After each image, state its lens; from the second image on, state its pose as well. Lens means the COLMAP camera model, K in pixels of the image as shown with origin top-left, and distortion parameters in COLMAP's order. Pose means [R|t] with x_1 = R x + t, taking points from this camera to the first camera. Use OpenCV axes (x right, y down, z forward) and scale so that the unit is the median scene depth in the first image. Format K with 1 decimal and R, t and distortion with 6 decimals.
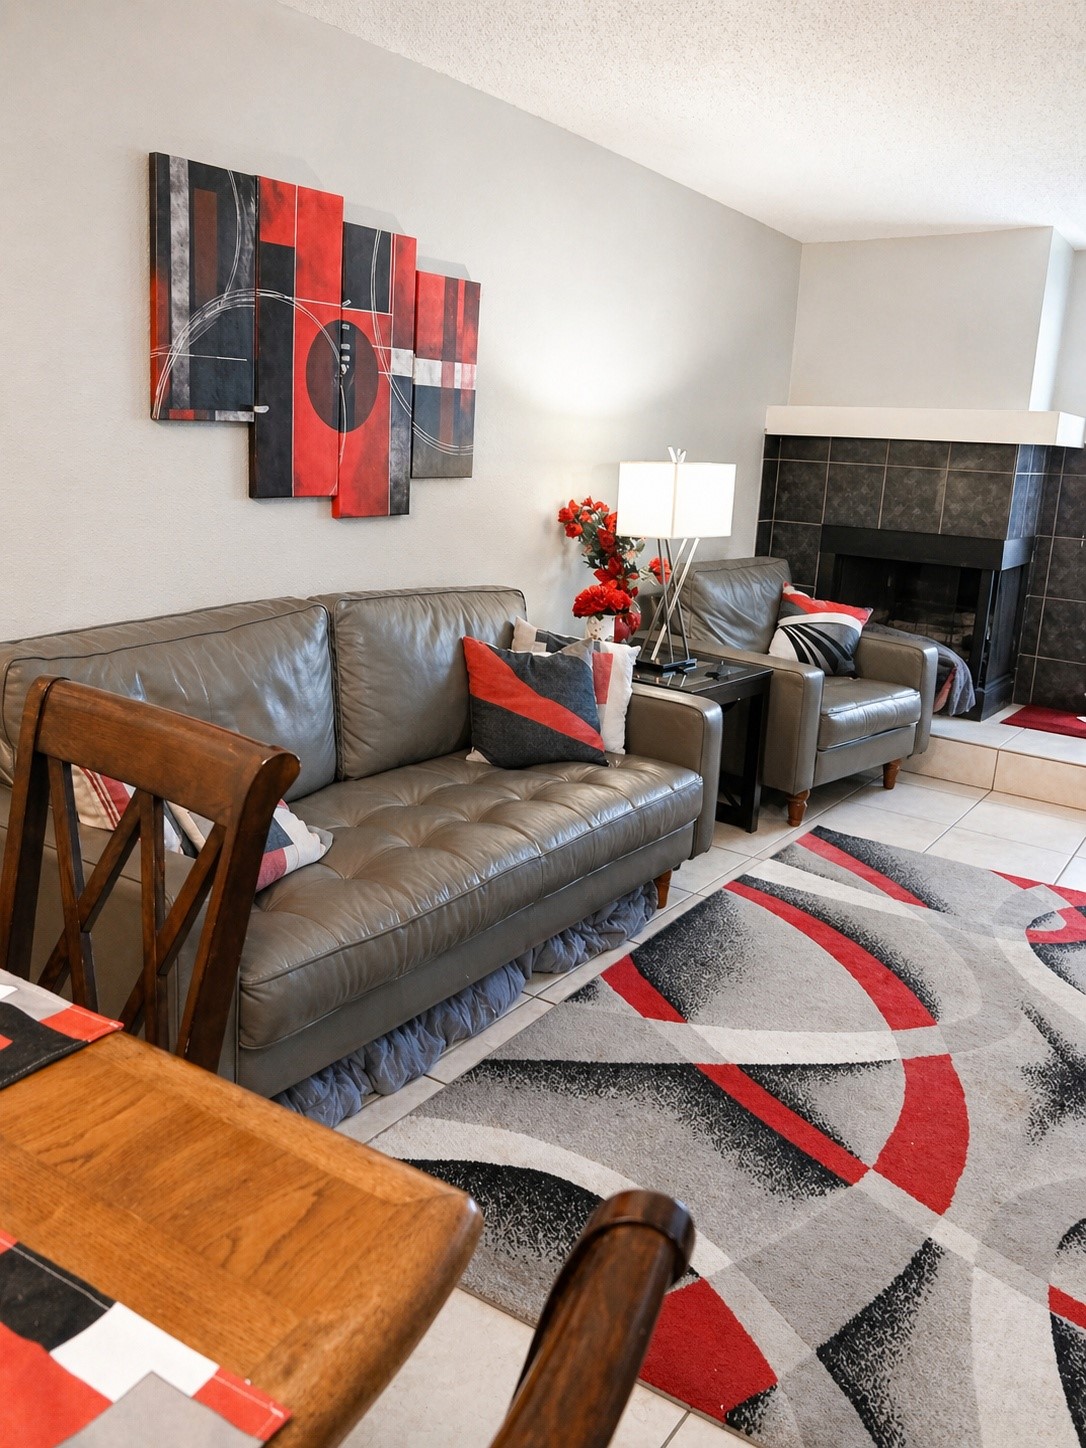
lens RADIAL K [[1180.0, 0, 543.0], [0, 1180.0, 724.0], [0, 0, 1]] dist [0.002904, -0.144200]
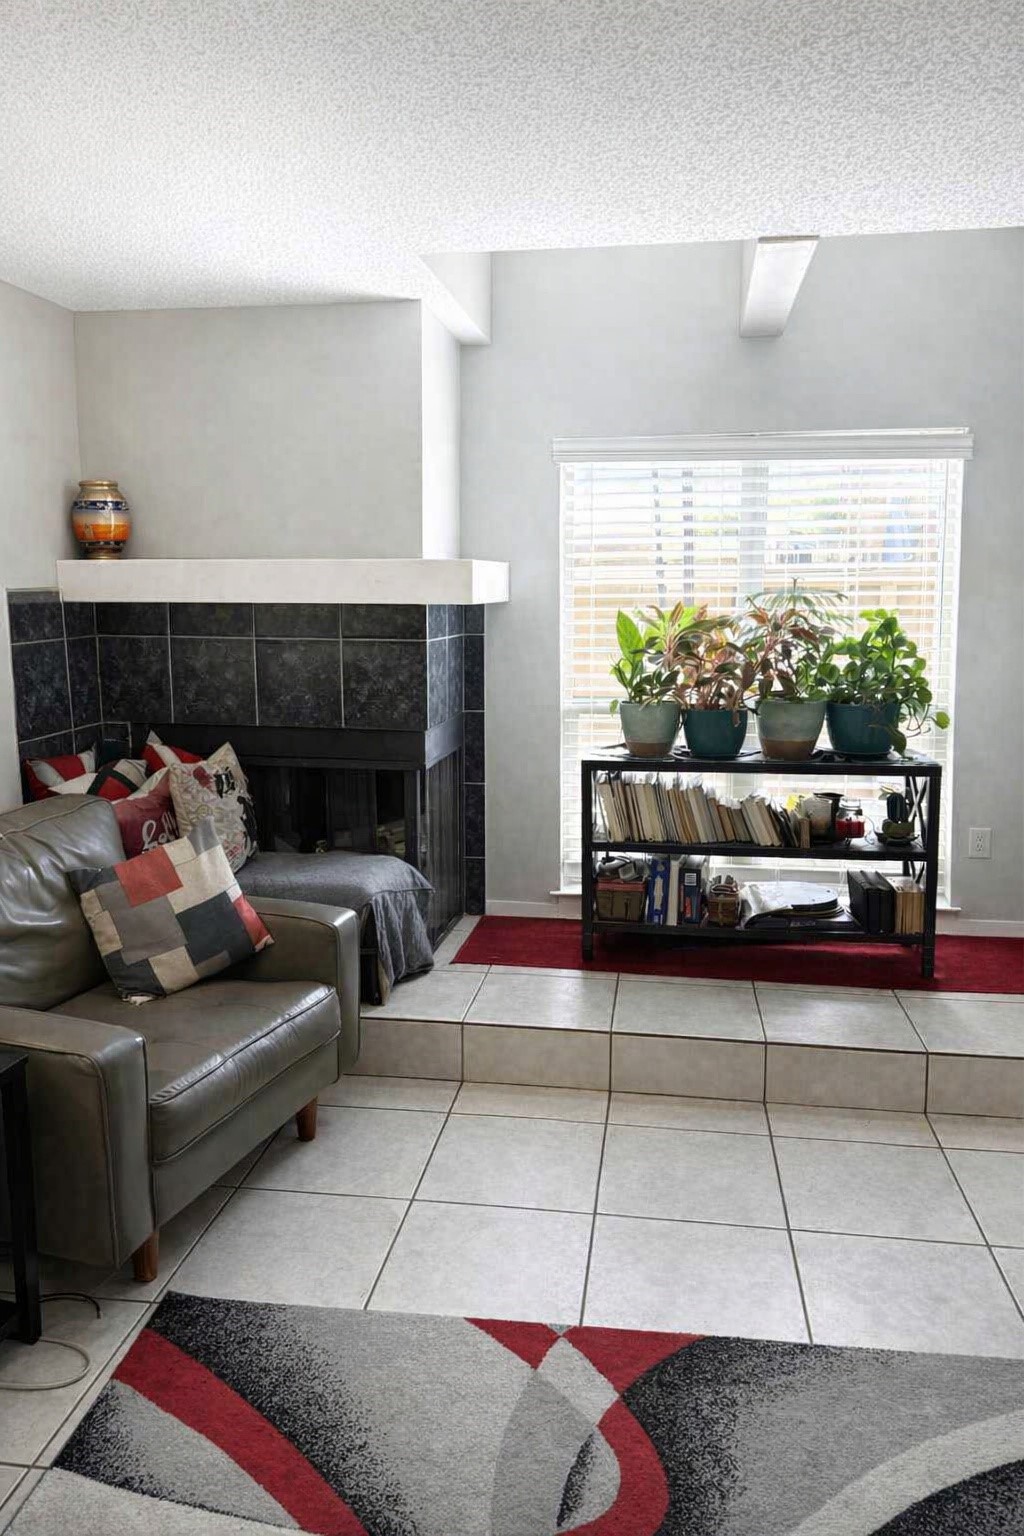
lens RADIAL K [[1082.4, 0, 512.0], [0, 1082.4, 768.0], [0, 0, 1]] dist [-0.000139, -0.000120]
pose [[0.902645, -0.109159, 0.416312, 0.330030], [0.145776, 0.987668, -0.057099, -0.185931], [-0.404946, 0.112229, 0.907427, 0.763050]]
